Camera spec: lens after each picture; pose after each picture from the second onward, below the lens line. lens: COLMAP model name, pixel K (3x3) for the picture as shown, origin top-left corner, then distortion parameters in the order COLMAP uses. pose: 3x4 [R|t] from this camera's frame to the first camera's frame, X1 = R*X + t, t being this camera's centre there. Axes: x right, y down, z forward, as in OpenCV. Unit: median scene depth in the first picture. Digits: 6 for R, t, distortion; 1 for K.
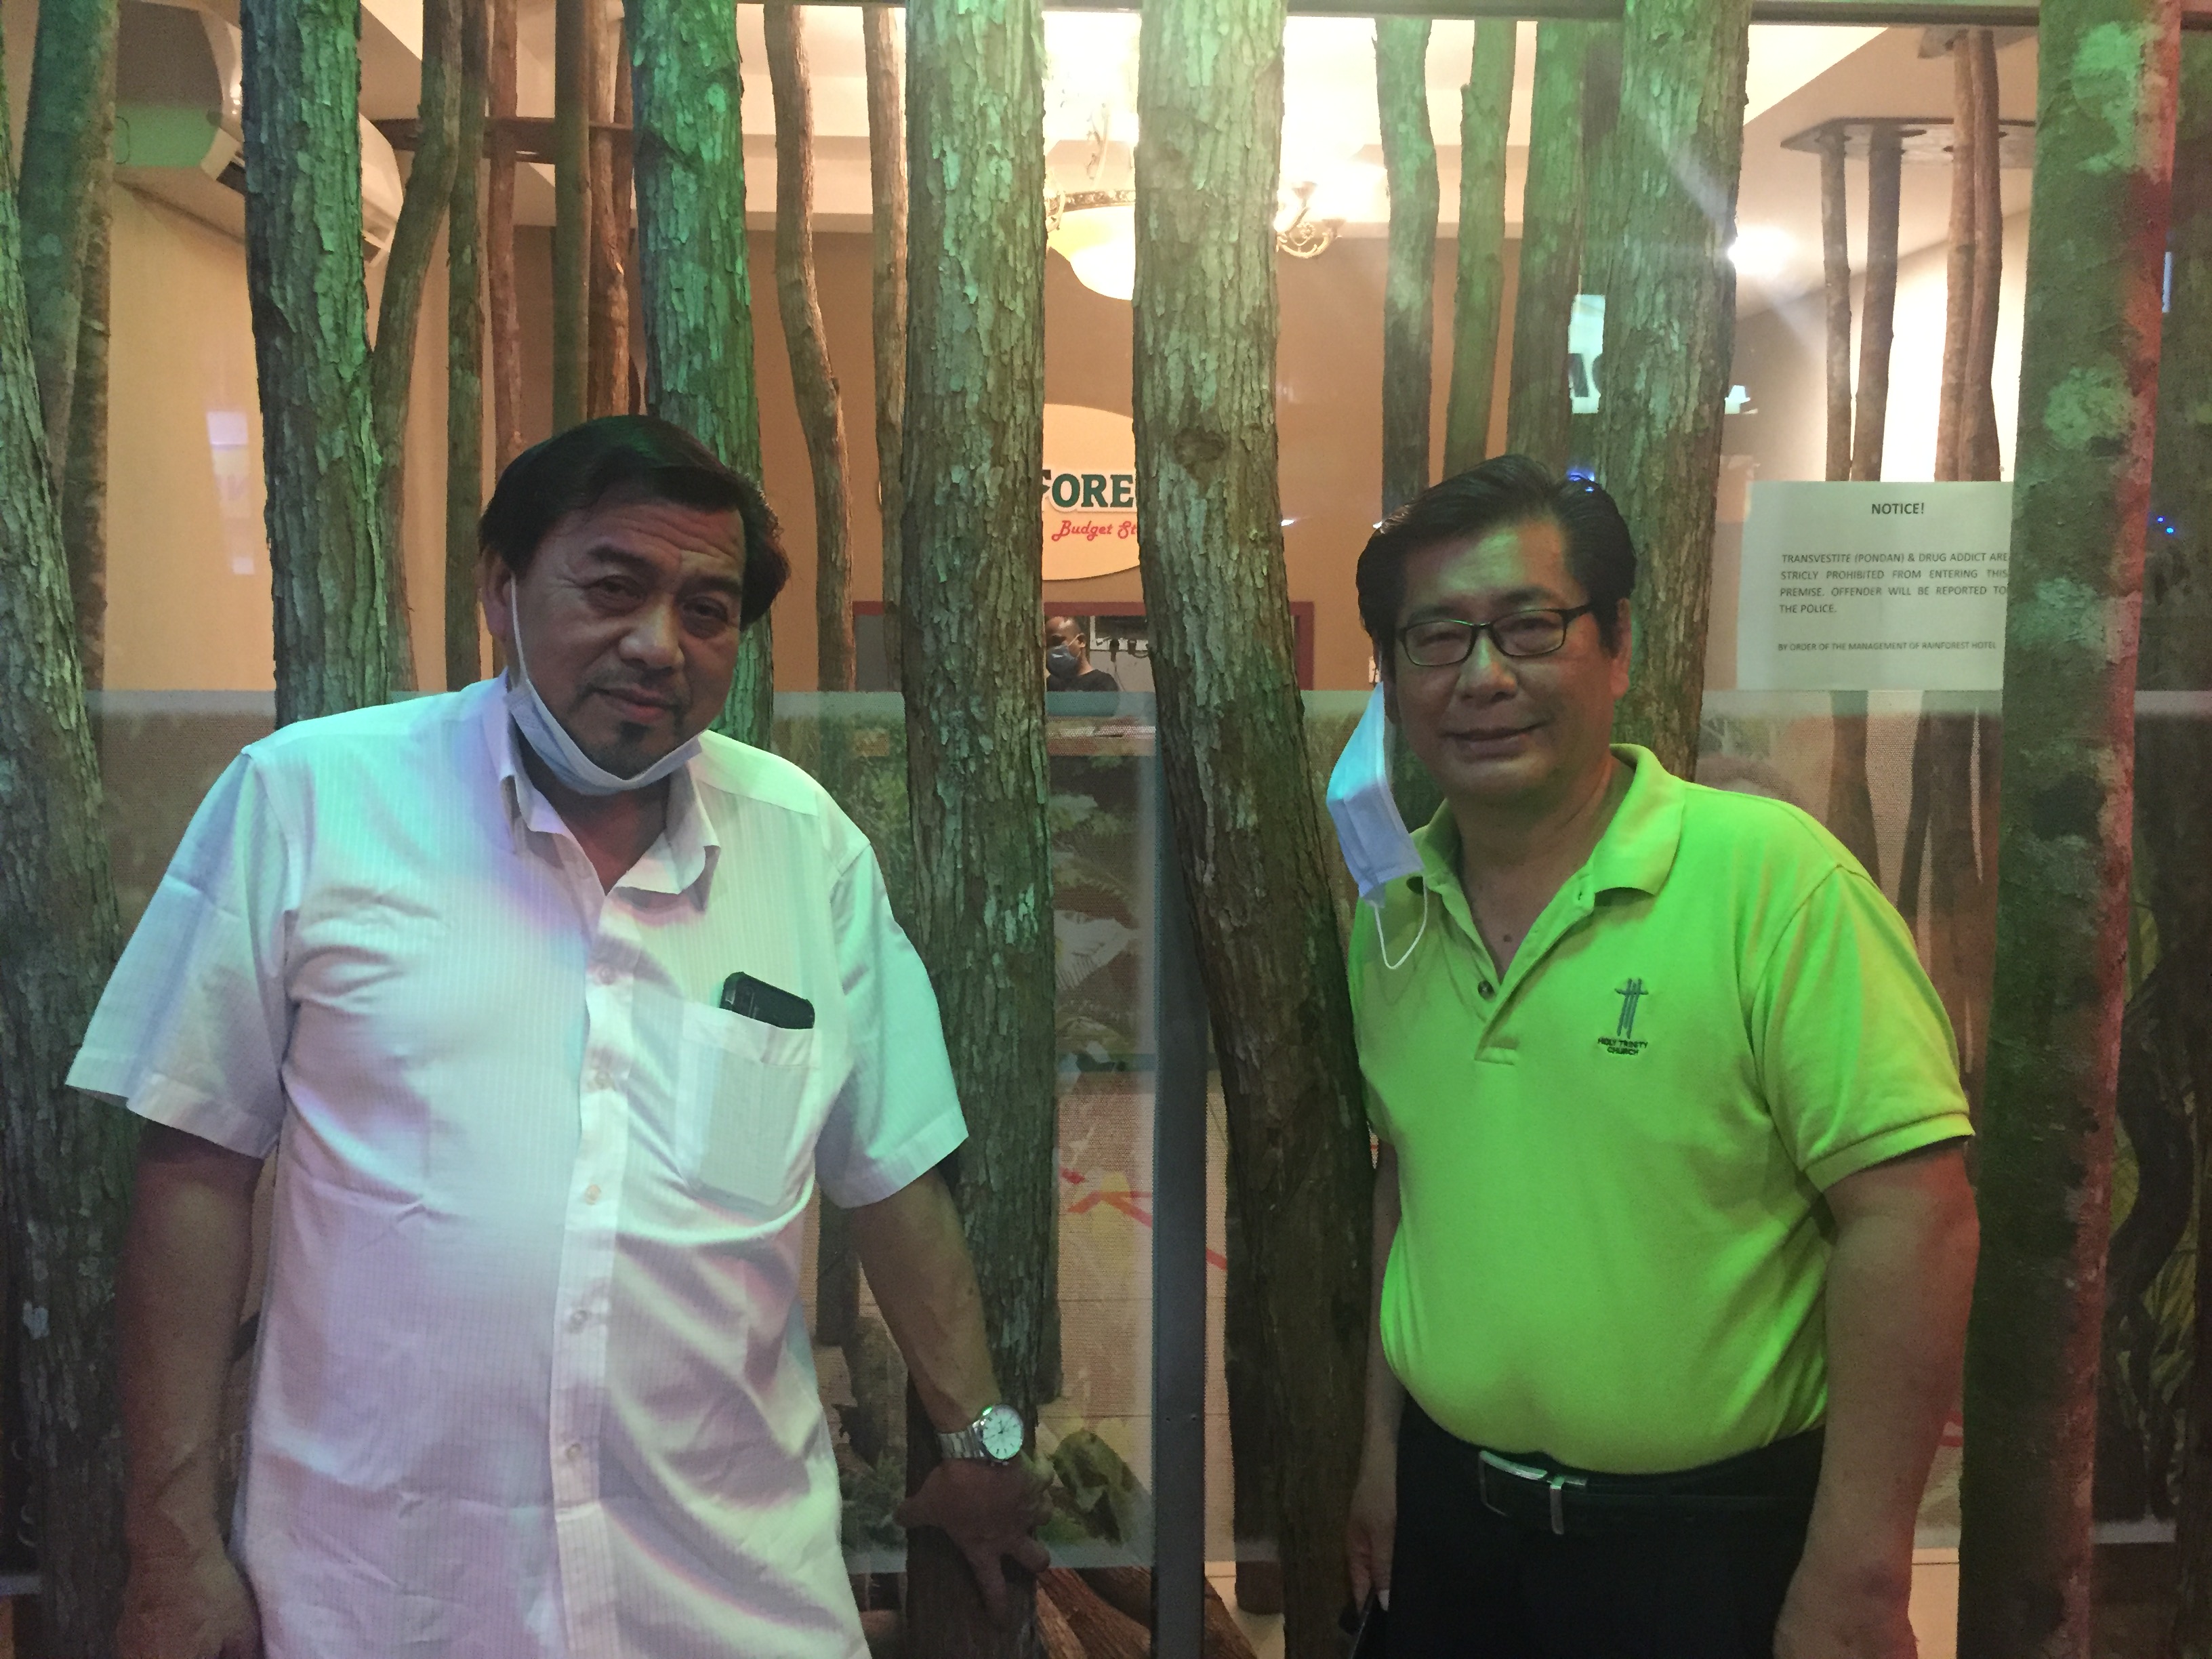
lens RADIAL K [[1918.4, 0, 1038.0], [0, 1918.4, 811.4], [0, 0, 1]] dist [0.086478, -0.115065]
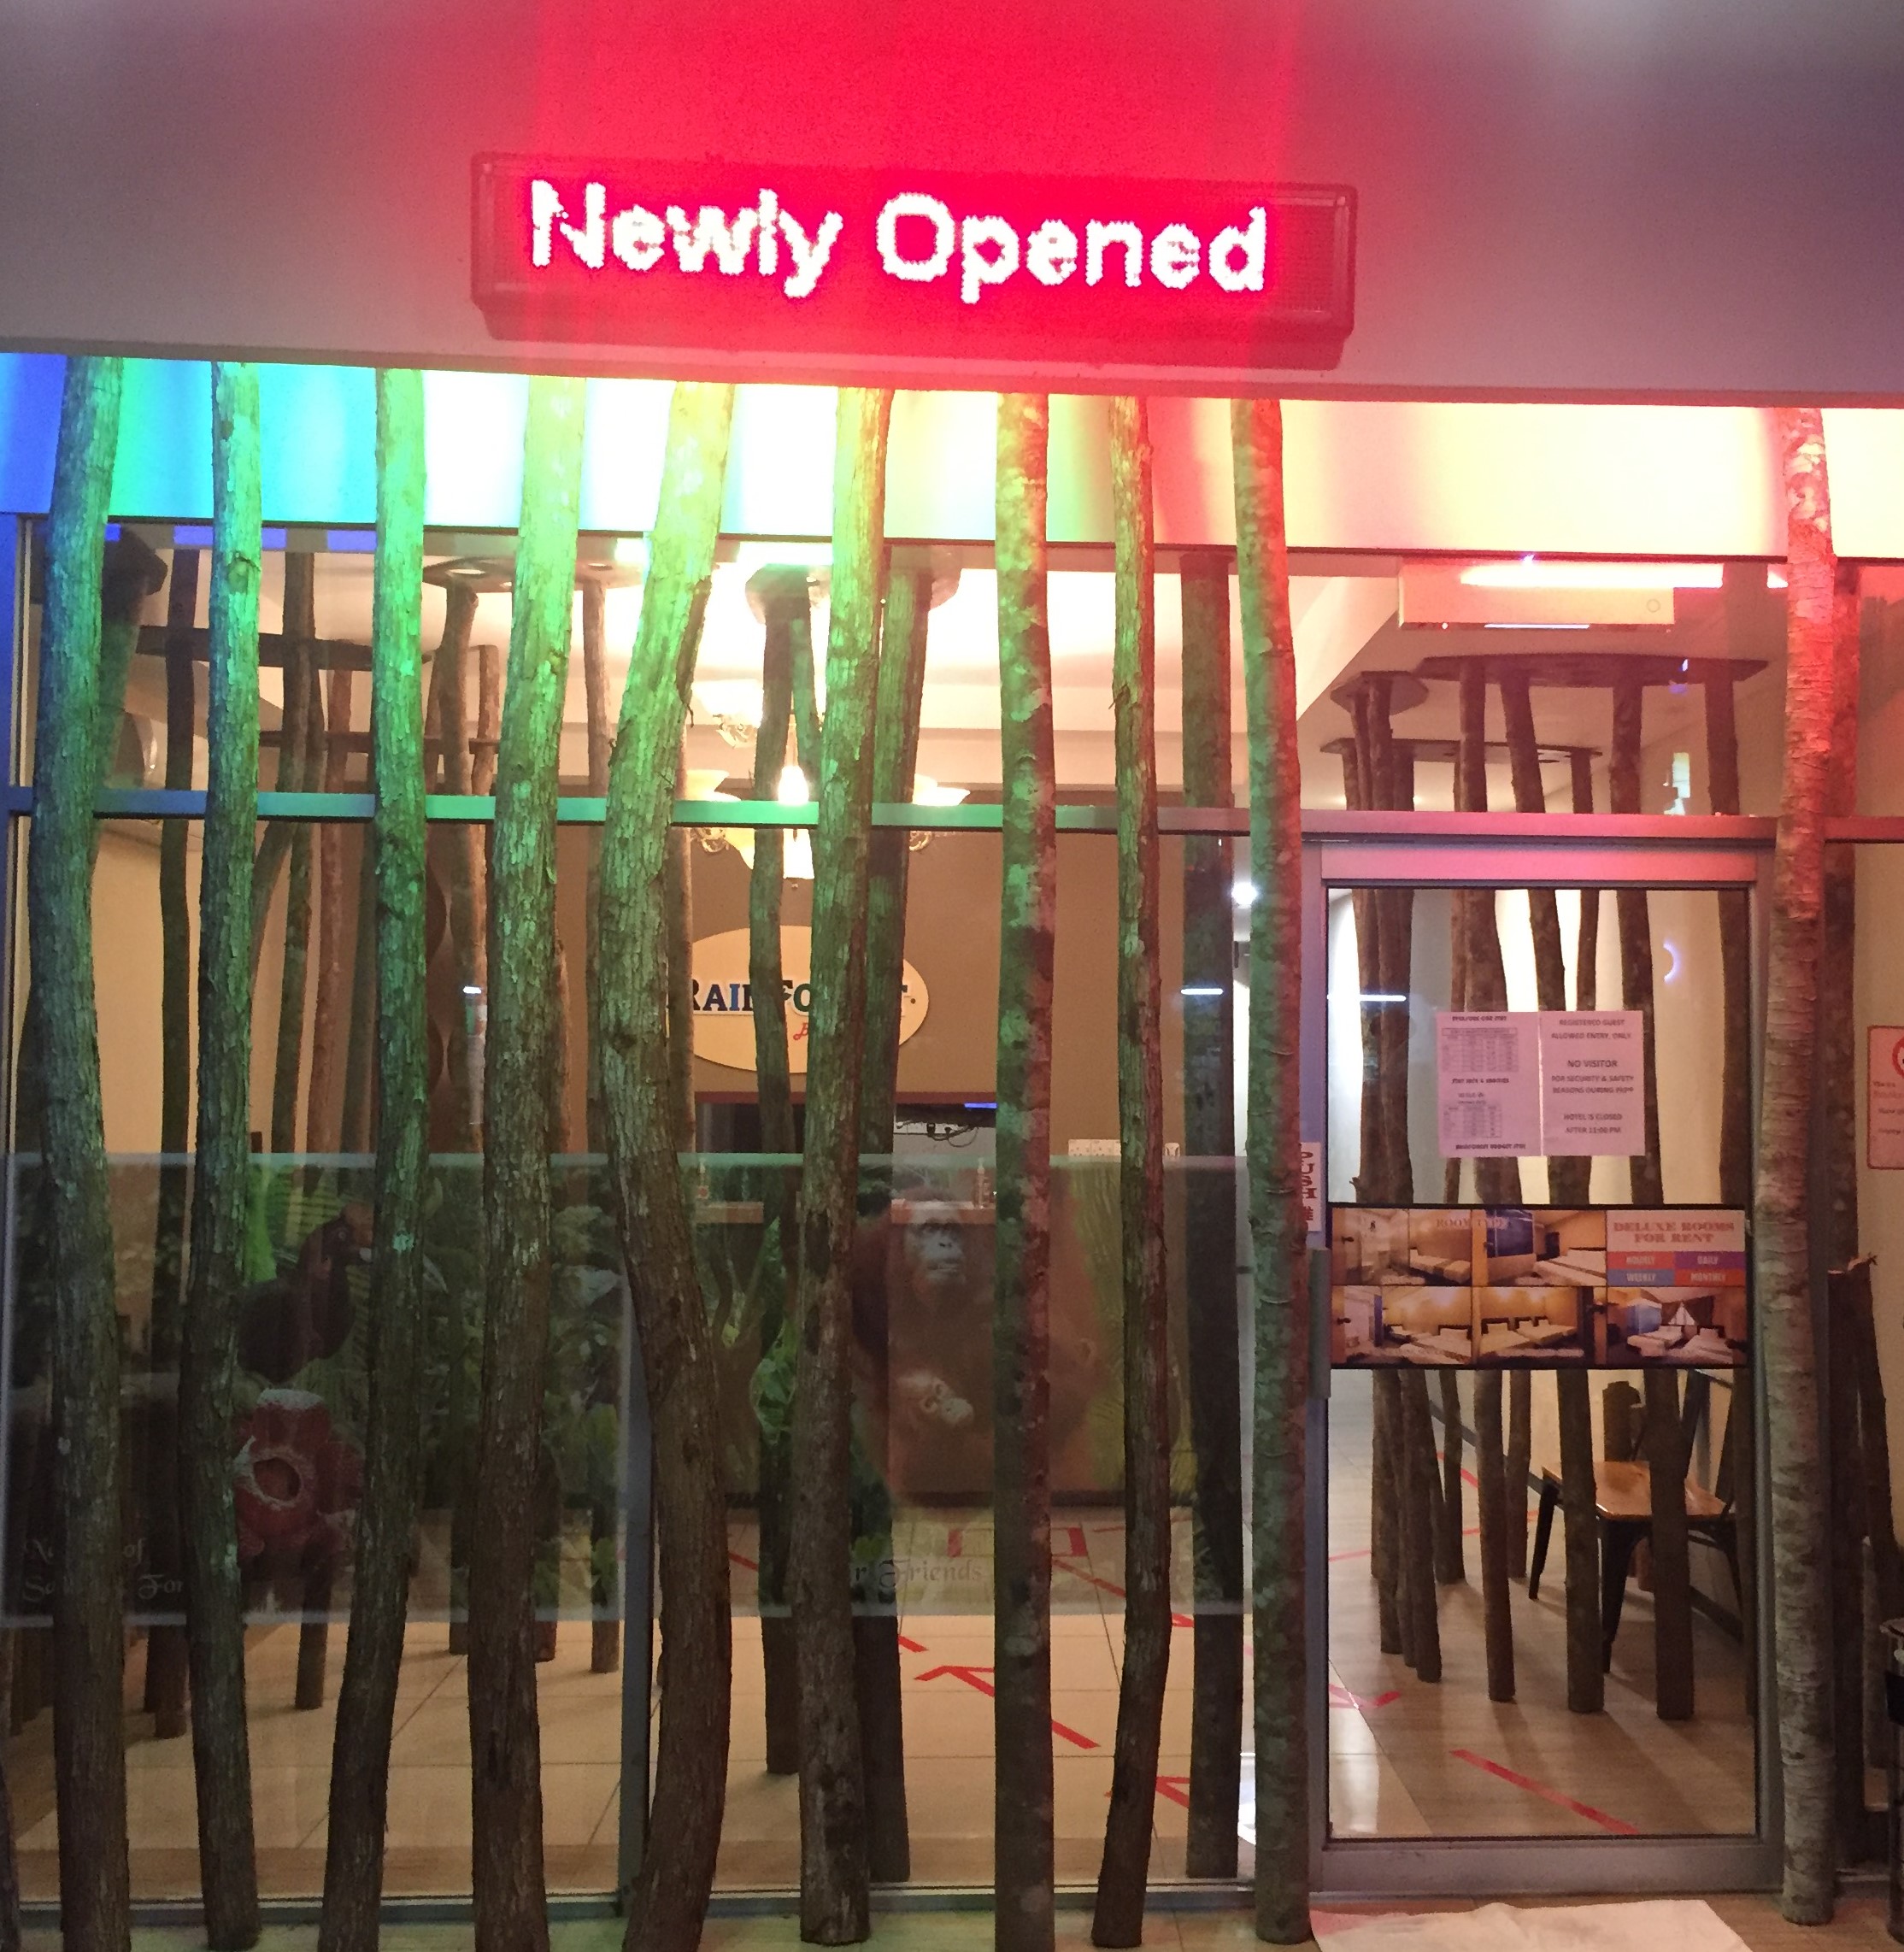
lens RADIAL K [[2351.9, 0, 1078.2], [0, 2351.9, 944.4], [0, 0, 1]] dist [0.046125, 0.000000]
pose [[0.999905, 0.003855, 0.013237, 0.574404], [-0.001640, 0.986551, -0.163448, 0.144512], [-0.013689, 0.163411, 0.986463, -1.714443]]
